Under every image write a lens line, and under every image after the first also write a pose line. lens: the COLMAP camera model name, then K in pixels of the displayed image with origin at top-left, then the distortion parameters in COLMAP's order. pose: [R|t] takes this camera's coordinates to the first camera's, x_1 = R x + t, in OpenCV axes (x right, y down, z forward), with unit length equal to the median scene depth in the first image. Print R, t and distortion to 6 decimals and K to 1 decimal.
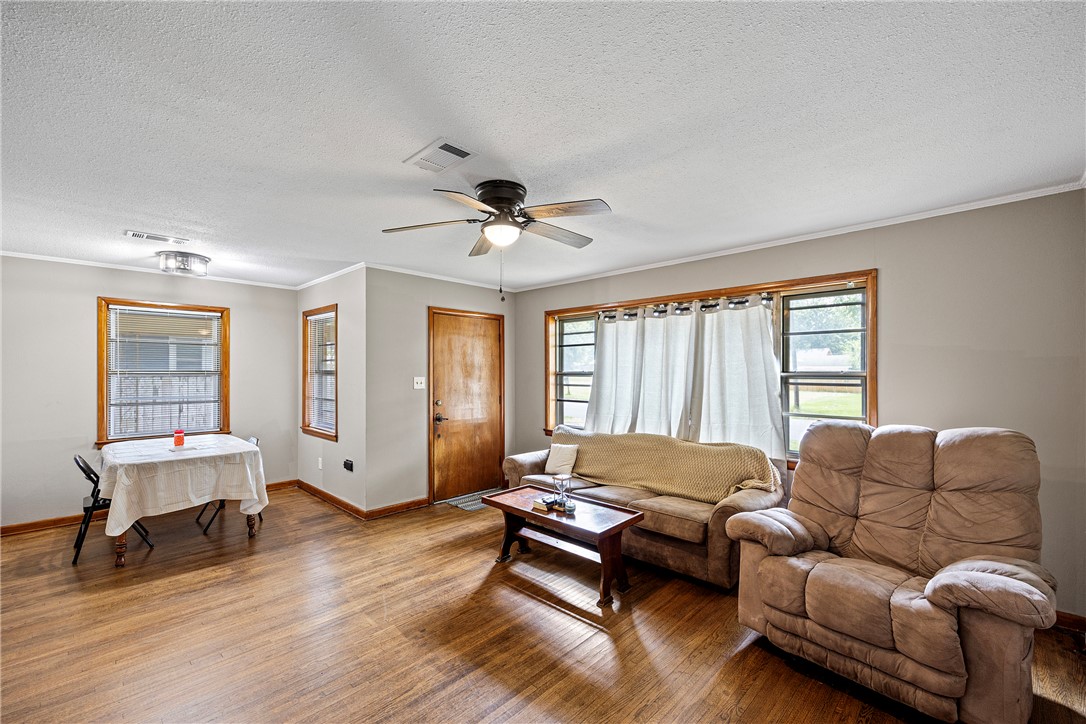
lens RADIAL K [[441.2, 0, 545.0], [0, 441.2, 370.3], [0, 0, 1]] dist [-0.000759, -0.000386]
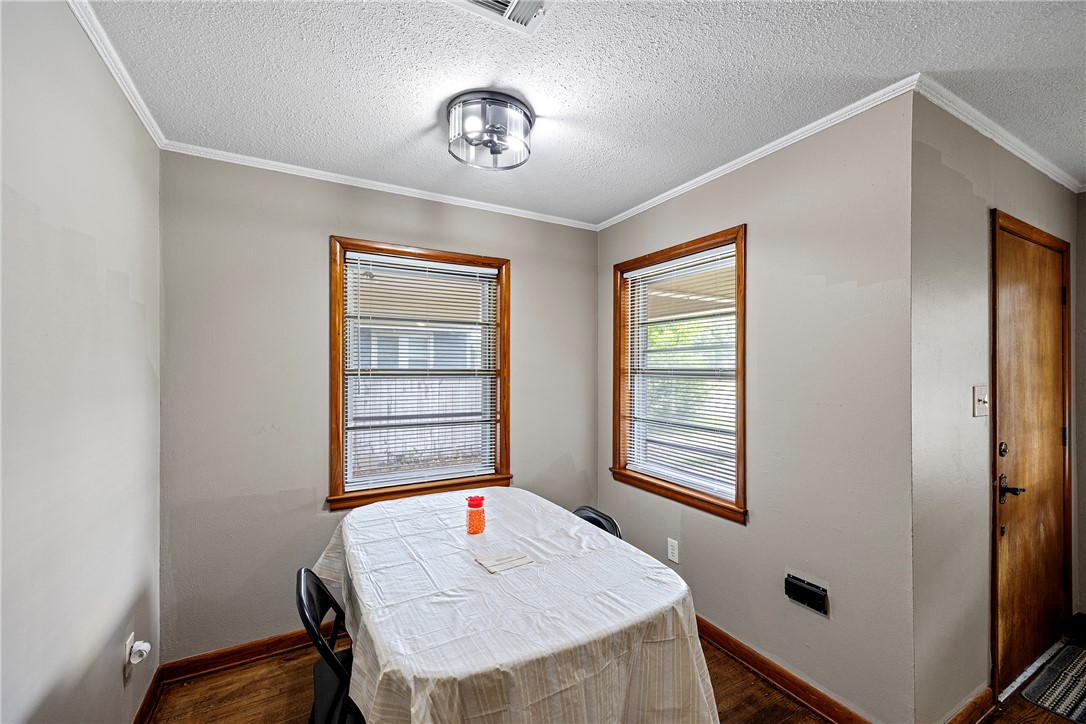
lens RADIAL K [[442.1, 0, 542.0], [0, 442.1, 366.6], [0, 0, 1]] dist [-0.000243, -0.000076]
pose [[0.952215, -0.000089, -0.305430, -0.530249], [-0.000695, 0.999997, -0.002457, -0.000948], [0.305429, 0.002551, 0.952211, 0.494568]]
